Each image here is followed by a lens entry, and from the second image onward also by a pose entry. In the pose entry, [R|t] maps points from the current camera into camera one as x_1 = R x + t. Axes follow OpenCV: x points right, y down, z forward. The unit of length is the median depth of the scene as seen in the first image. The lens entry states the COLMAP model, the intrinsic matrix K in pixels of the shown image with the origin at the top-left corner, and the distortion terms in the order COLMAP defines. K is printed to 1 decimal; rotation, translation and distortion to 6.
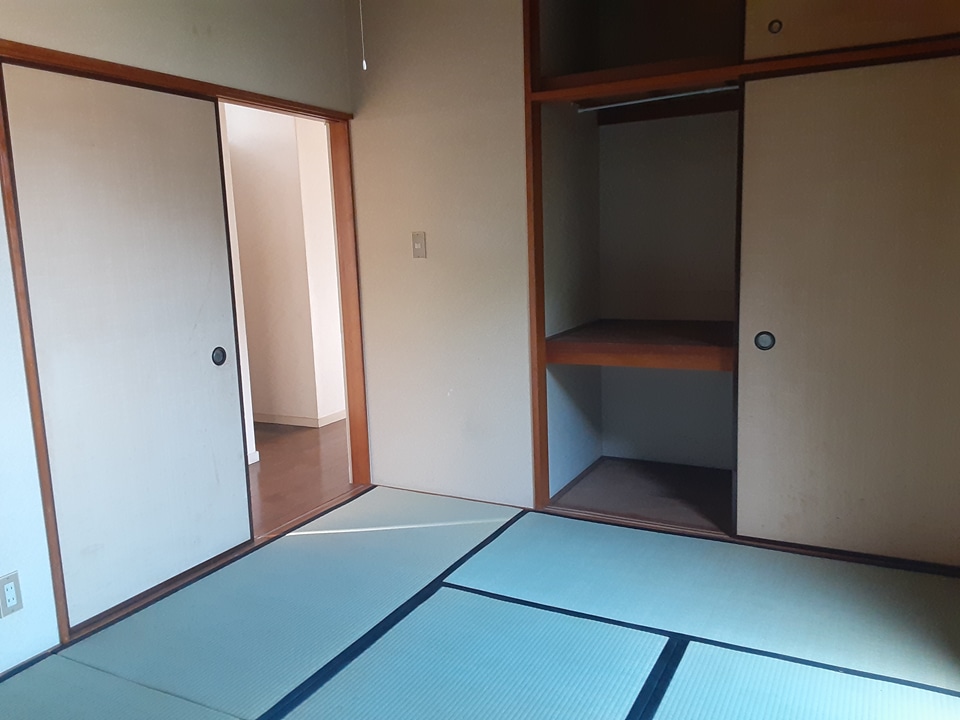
lens RADIAL K [[770.7, 0, 470.5], [0, 770.7, 355.3], [0, 0, 1]] dist [0.147140, -0.247801]
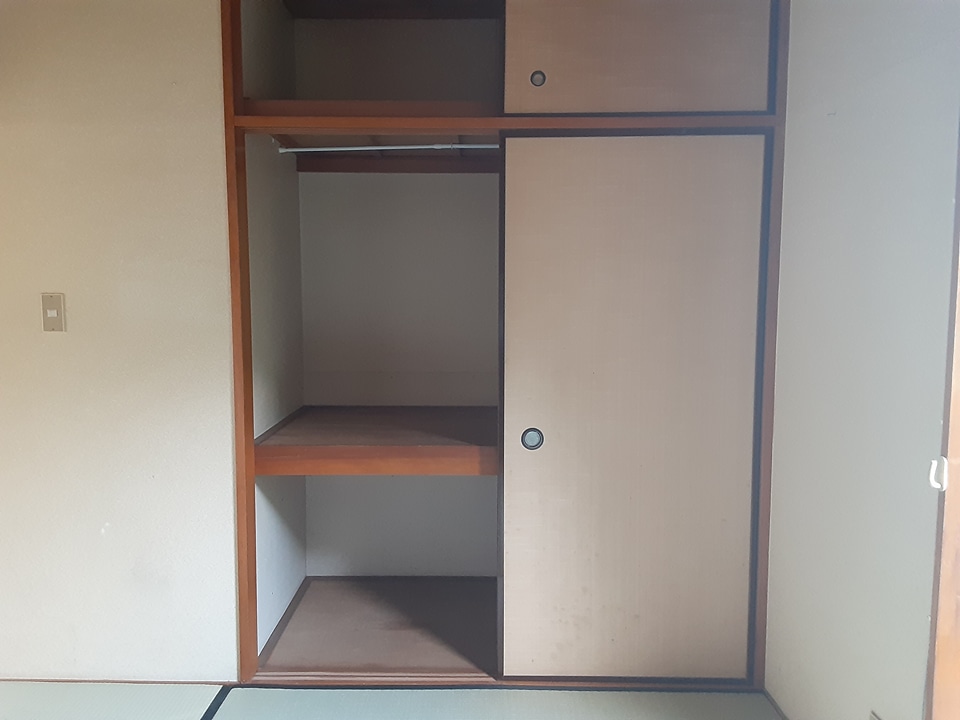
lens RADIAL K [[770.7, 0, 470.5], [0, 770.7, 355.3], [0, 0, 1]] dist [0.147140, -0.247801]
pose [[0.888206, -0.004541, 0.459423, -0.065139], [0.036198, 0.997534, -0.060122, -0.056024], [-0.458017, 0.070031, 0.886181, 0.251292]]
